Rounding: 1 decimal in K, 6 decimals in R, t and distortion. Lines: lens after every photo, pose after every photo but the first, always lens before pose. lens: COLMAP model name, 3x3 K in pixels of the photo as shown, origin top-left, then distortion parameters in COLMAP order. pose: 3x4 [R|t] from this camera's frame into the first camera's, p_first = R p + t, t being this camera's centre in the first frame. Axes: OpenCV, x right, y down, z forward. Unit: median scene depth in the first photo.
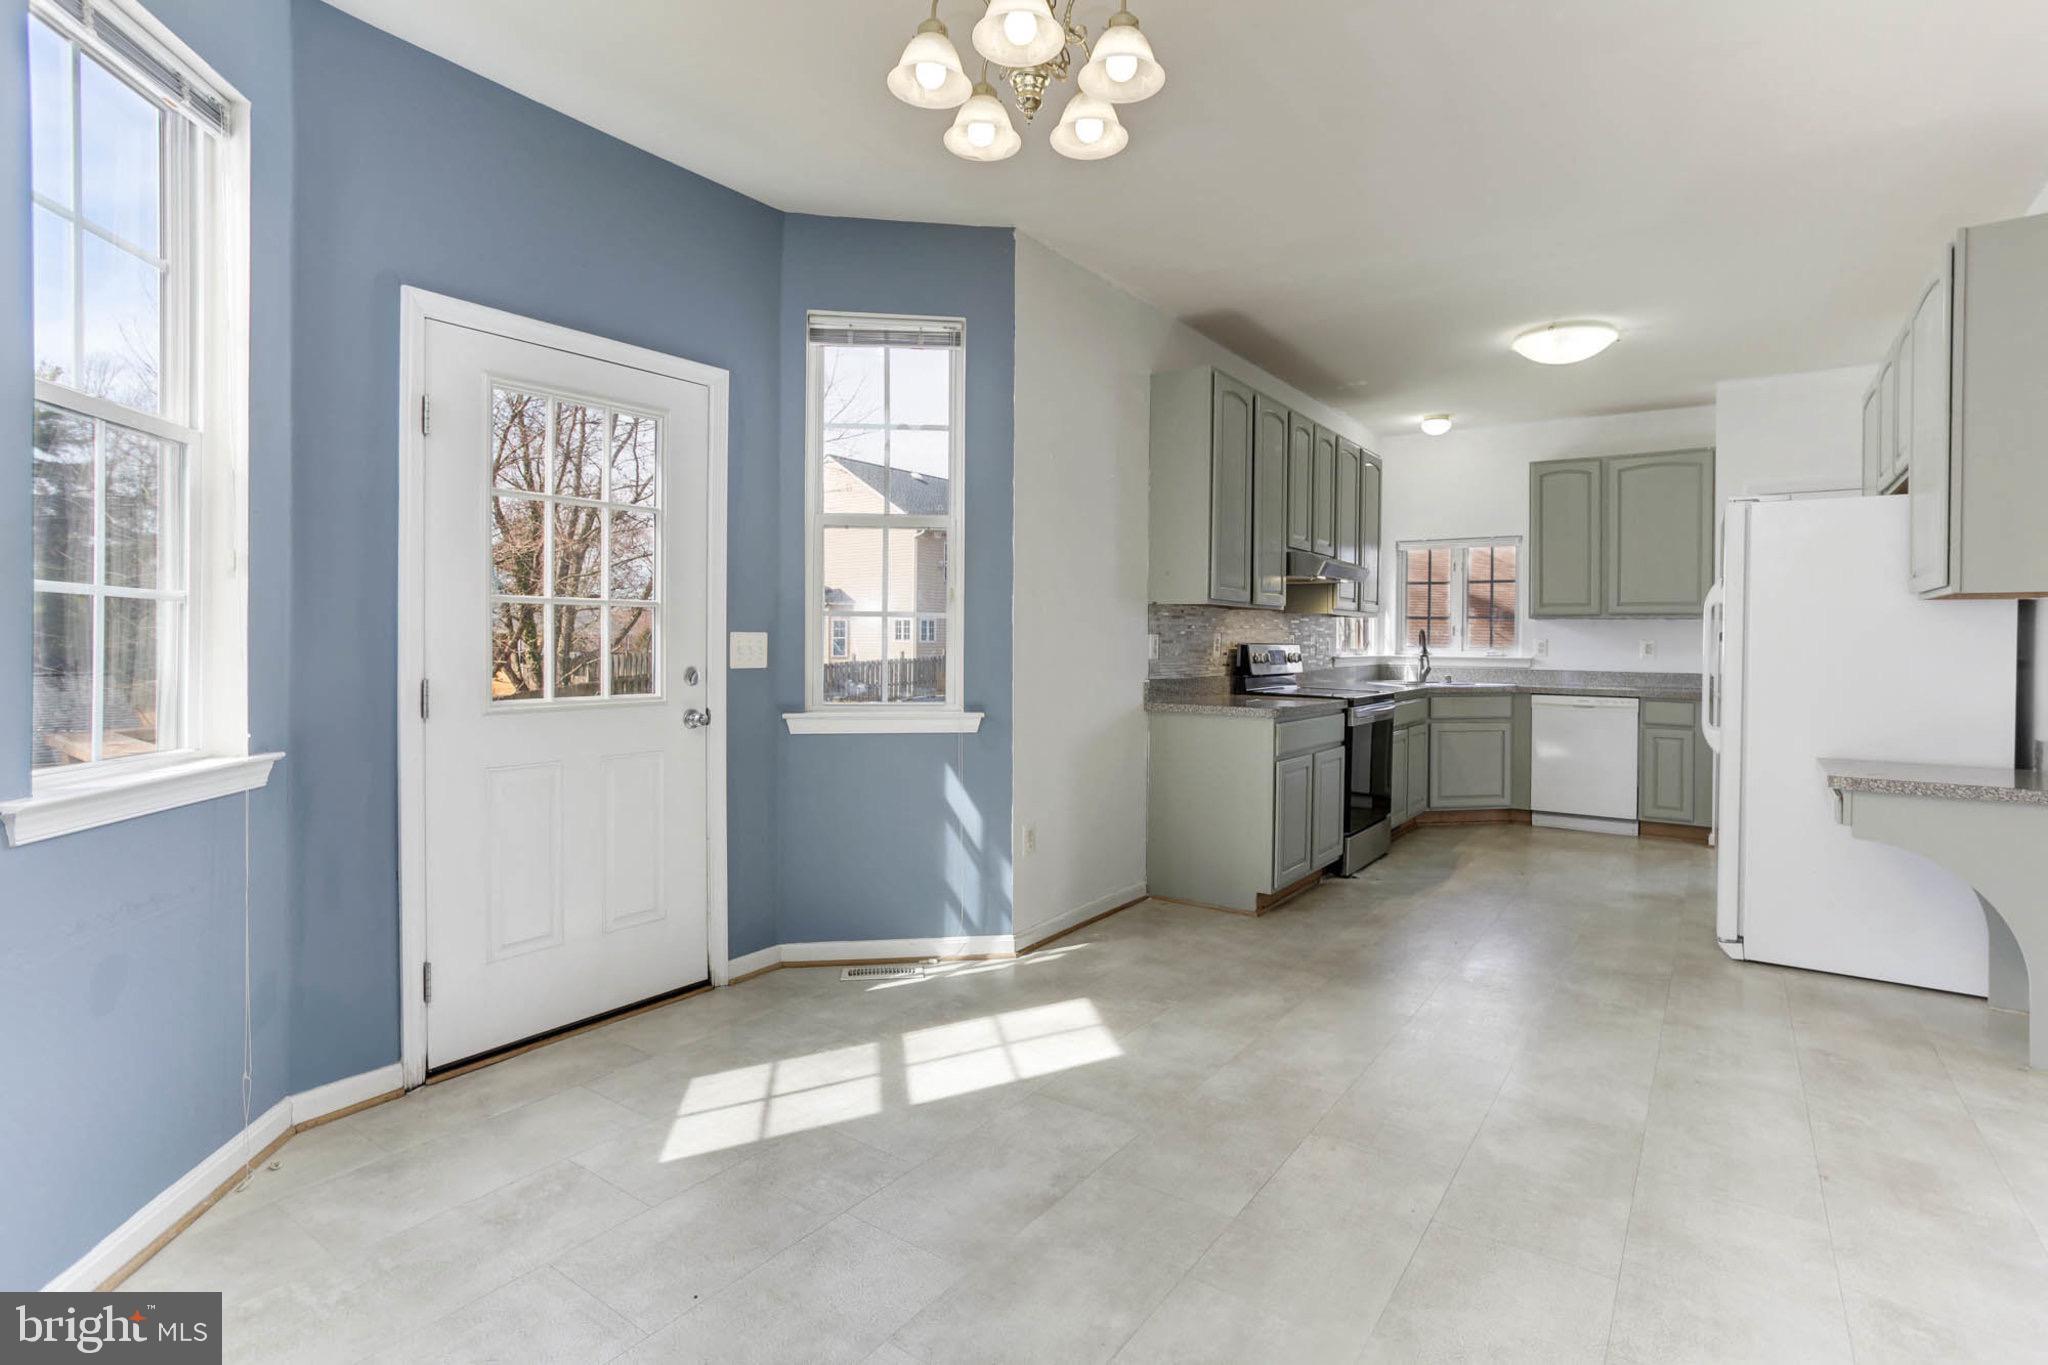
lens RADIAL K [[1017.0, 0, 1021.8], [0, 1017.0, 654.7], [0, 0, 1]] dist [-0.044190, 0.029354]
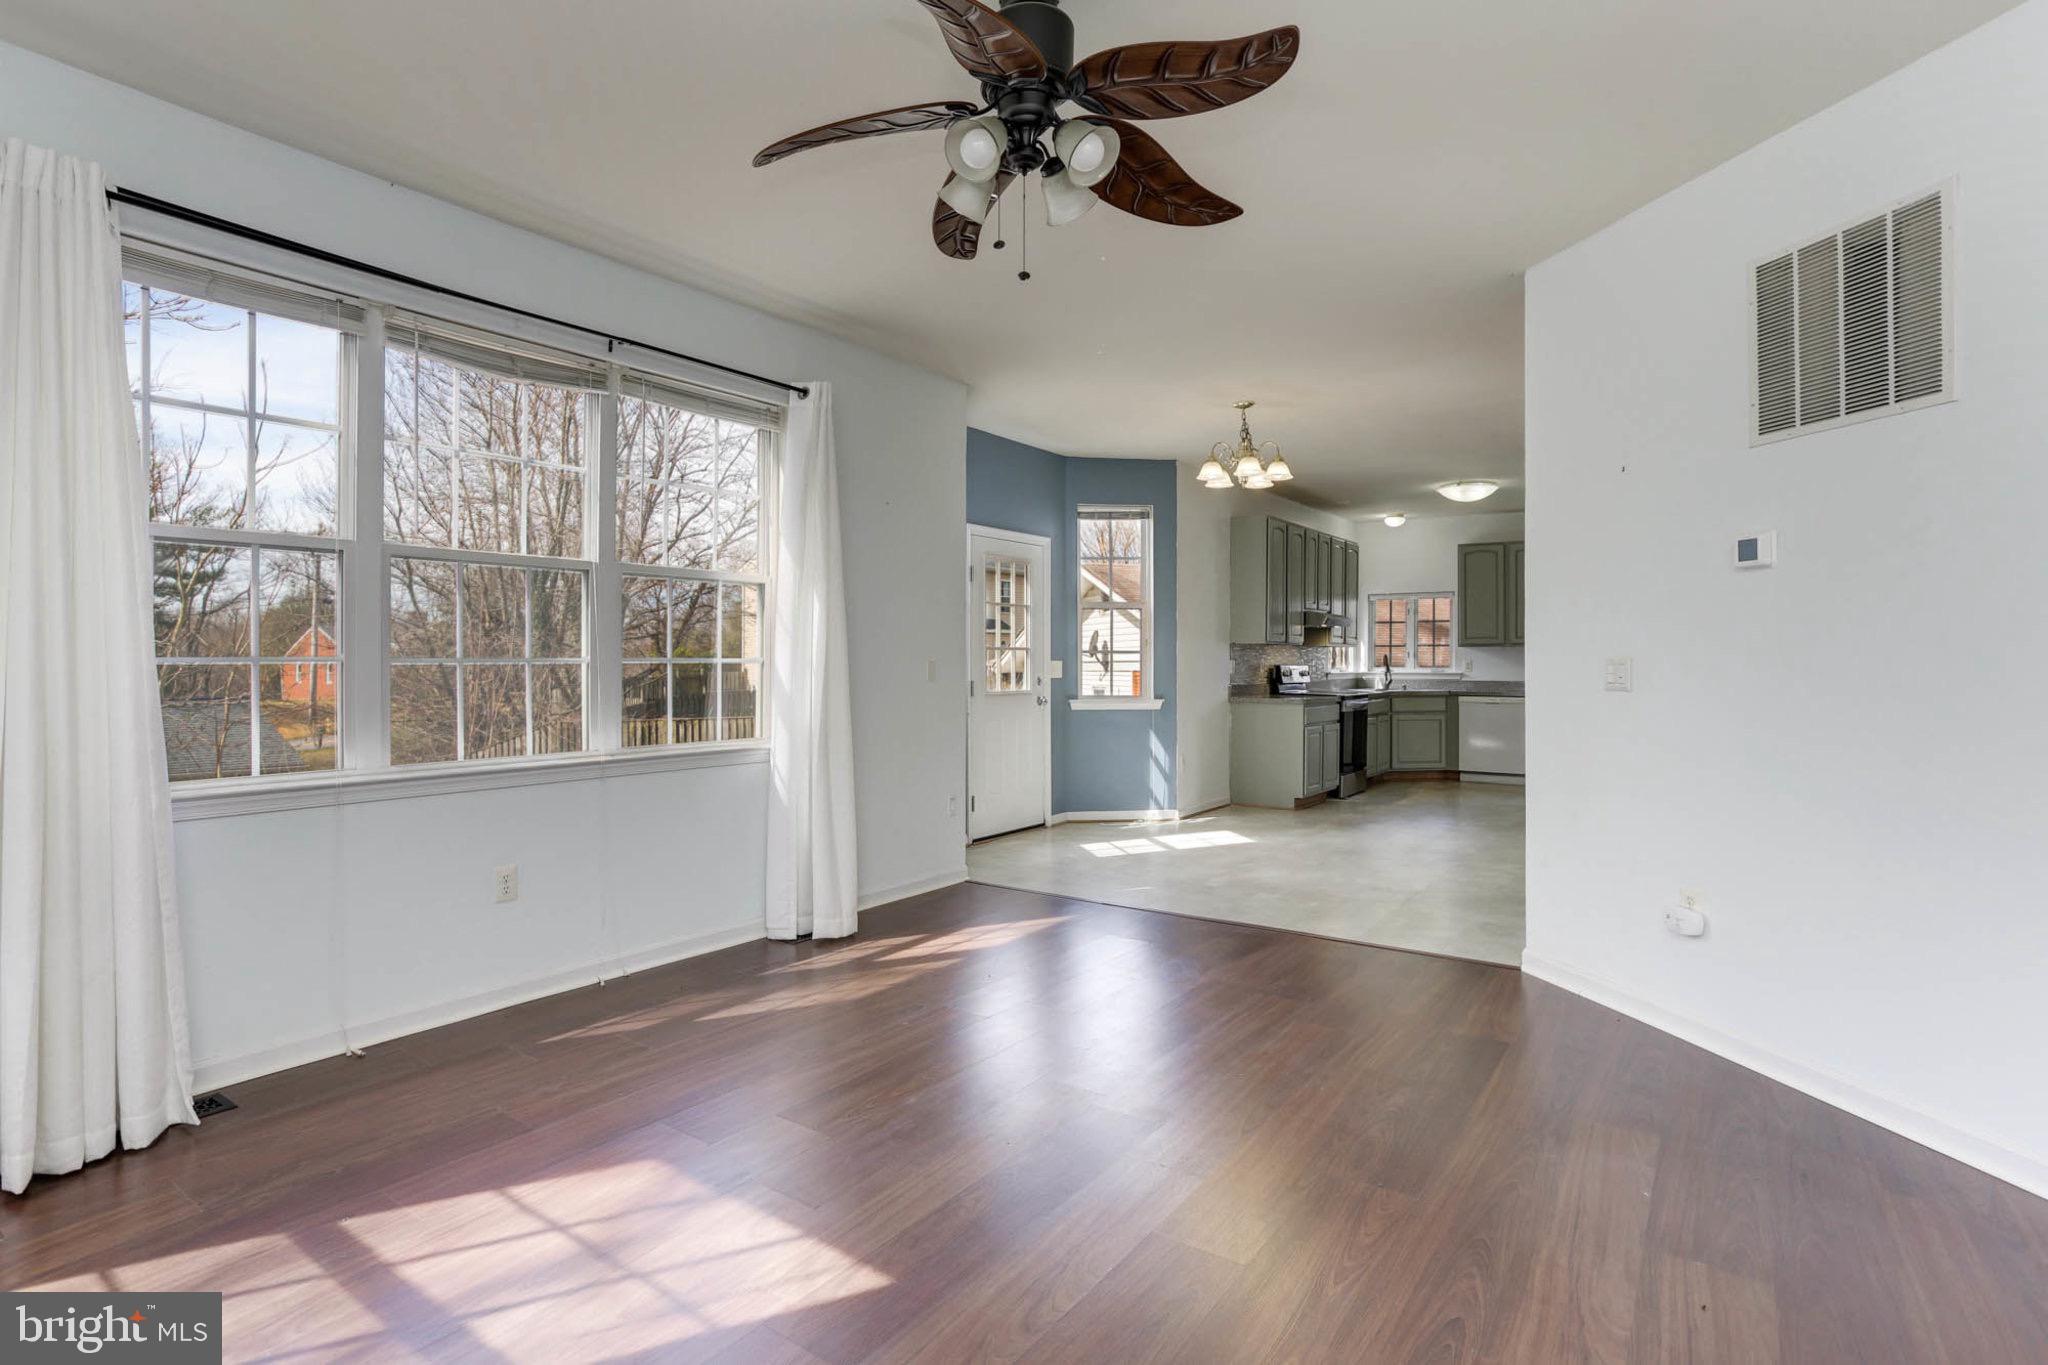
lens RADIAL K [[1030.4, 0, 922.8], [0, 1030.4, 673.7], [0, 0, 1]] dist [-0.000874, 0.030149]
pose [[0.998837, -0.007129, -0.047678, -0.363726], [0.006934, 0.999967, -0.004260, 0.009168], [0.047707, 0.003924, 0.998854, -0.942043]]
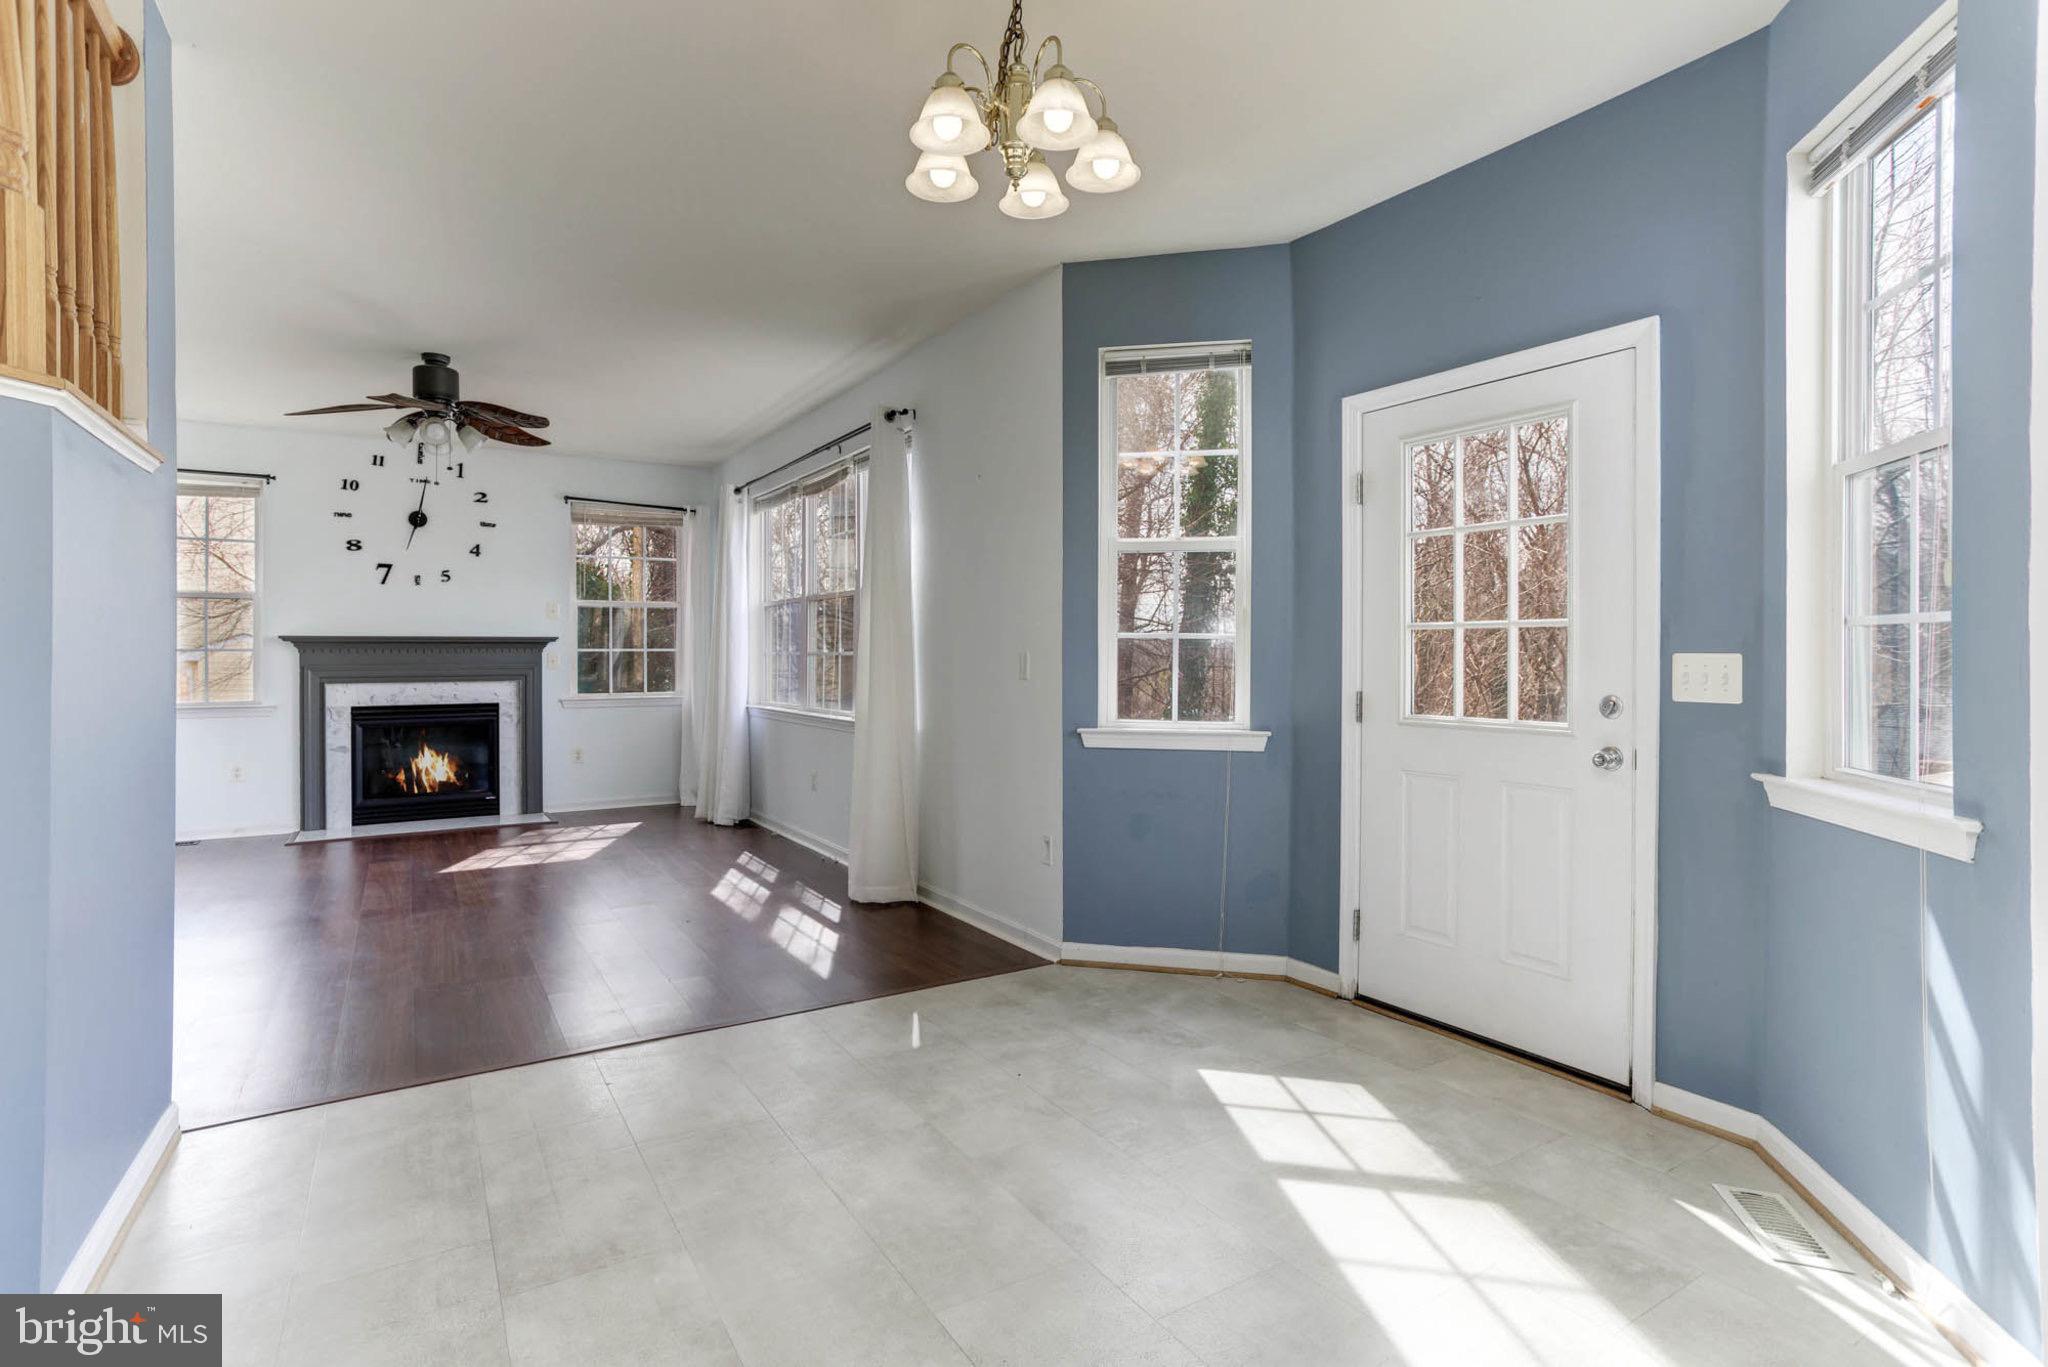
lens RADIAL K [[983.8, 0, 999.4], [0, 983.8, 657.8], [0, 0, 1]] dist [-0.034668, 0.026172]
pose [[-0.384722, -0.003173, -0.923027, 0.469511], [-0.021262, 0.999759, 0.005425, -0.010016], [0.922788, 0.021712, -0.384697, 0.654017]]
